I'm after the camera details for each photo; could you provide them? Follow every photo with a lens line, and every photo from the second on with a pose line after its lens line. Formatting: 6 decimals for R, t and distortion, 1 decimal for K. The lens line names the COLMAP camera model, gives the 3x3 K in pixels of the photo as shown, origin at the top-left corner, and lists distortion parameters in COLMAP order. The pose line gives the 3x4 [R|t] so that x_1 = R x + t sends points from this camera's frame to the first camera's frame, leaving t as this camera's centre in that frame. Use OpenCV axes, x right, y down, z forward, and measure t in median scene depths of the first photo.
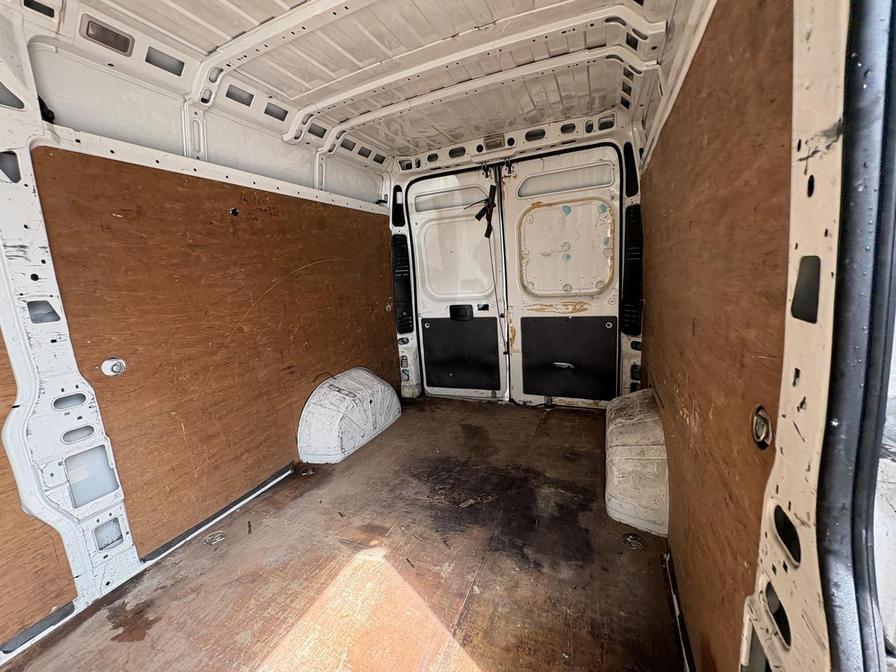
lens RADIAL K [[358.3, 0, 446.6], [0, 358.3, 337.7], [0, 0, 1]] dist [0.001065, 0.000200]
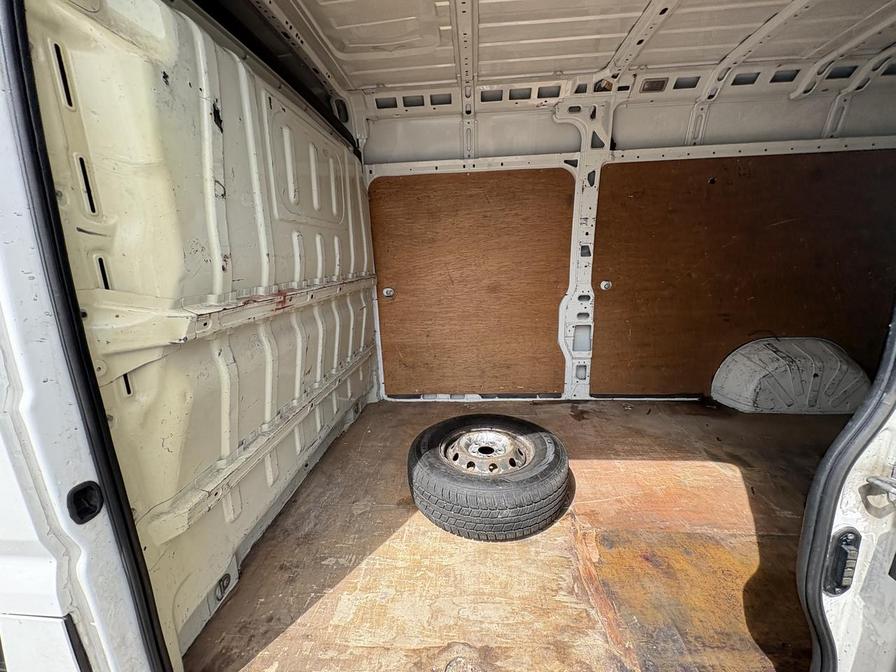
lens RADIAL K [[358.3, 0, 446.6], [0, 358.3, 337.7], [0, 0, 1]] dist [0.001065, 0.000200]
pose [[0.334359, 0.264030, -0.904706, 0.423721], [-0.160700, 0.961869, 0.221321, 0.055908], [0.928644, 0.071385, 0.364039, -0.318765]]
